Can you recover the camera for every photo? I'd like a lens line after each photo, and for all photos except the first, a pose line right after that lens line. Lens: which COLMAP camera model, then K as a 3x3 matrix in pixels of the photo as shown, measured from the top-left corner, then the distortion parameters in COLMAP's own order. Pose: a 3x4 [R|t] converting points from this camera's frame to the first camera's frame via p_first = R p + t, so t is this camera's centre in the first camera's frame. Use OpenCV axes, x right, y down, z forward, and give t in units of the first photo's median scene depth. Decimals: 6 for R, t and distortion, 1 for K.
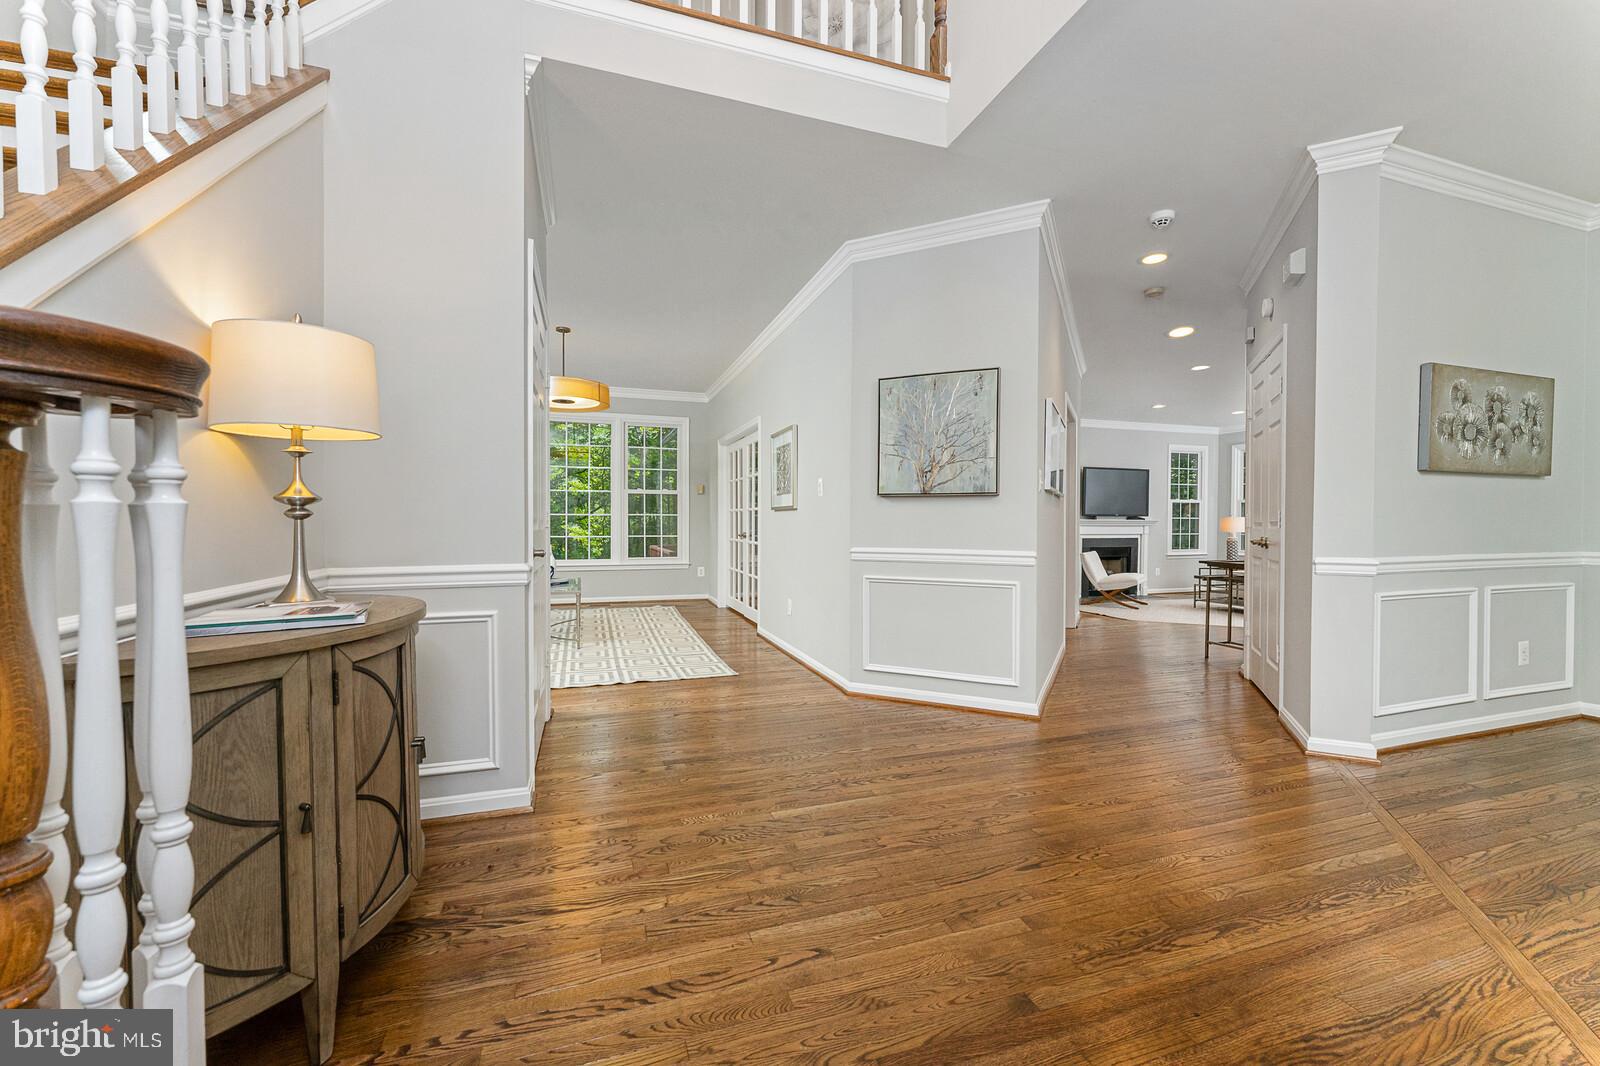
lens RADIAL K [[641.3, 0, 800.3], [0, 641.3, 533.2], [0, 0, 1]] dist [0.001936, -0.000068]
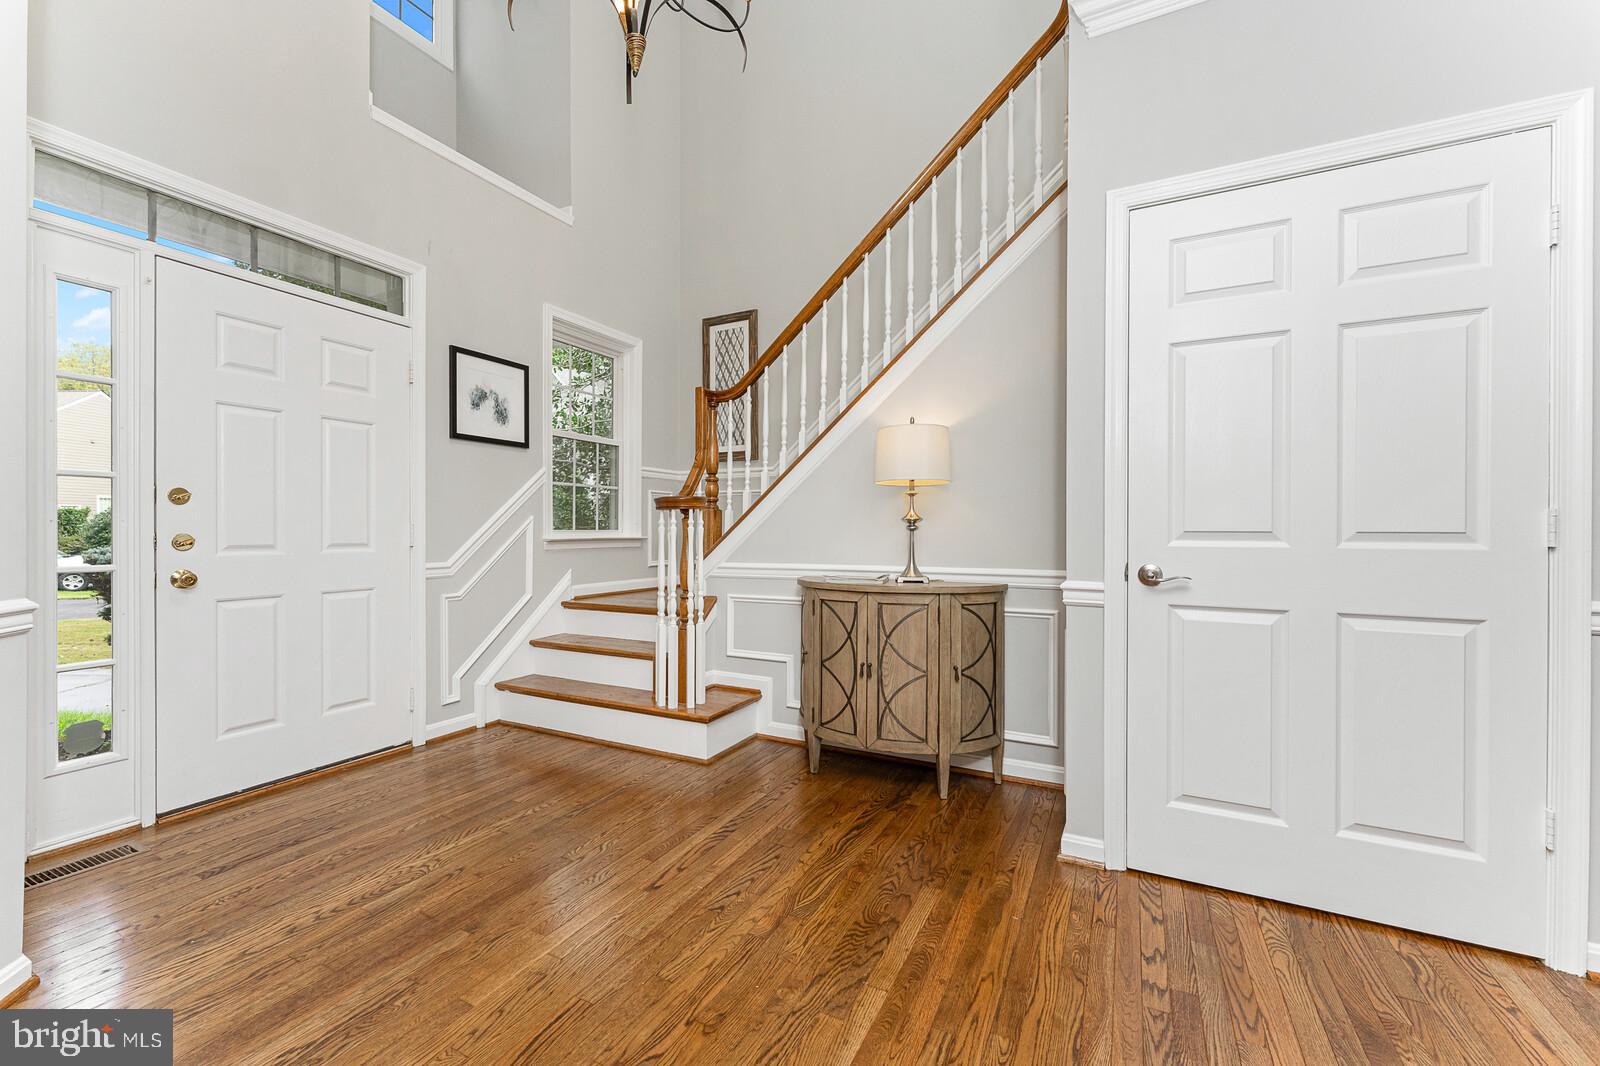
lens RADIAL K [[641.3, 0, 796.7], [0, 641.3, 533.9], [0, 0, 1]] dist [0.001936, -0.000068]
pose [[-0.720668, -0.008071, -0.693234, 0.588869], [-0.022532, 0.999677, 0.011785, -0.023557], [0.692914, 0.024113, -0.720617, 1.776053]]
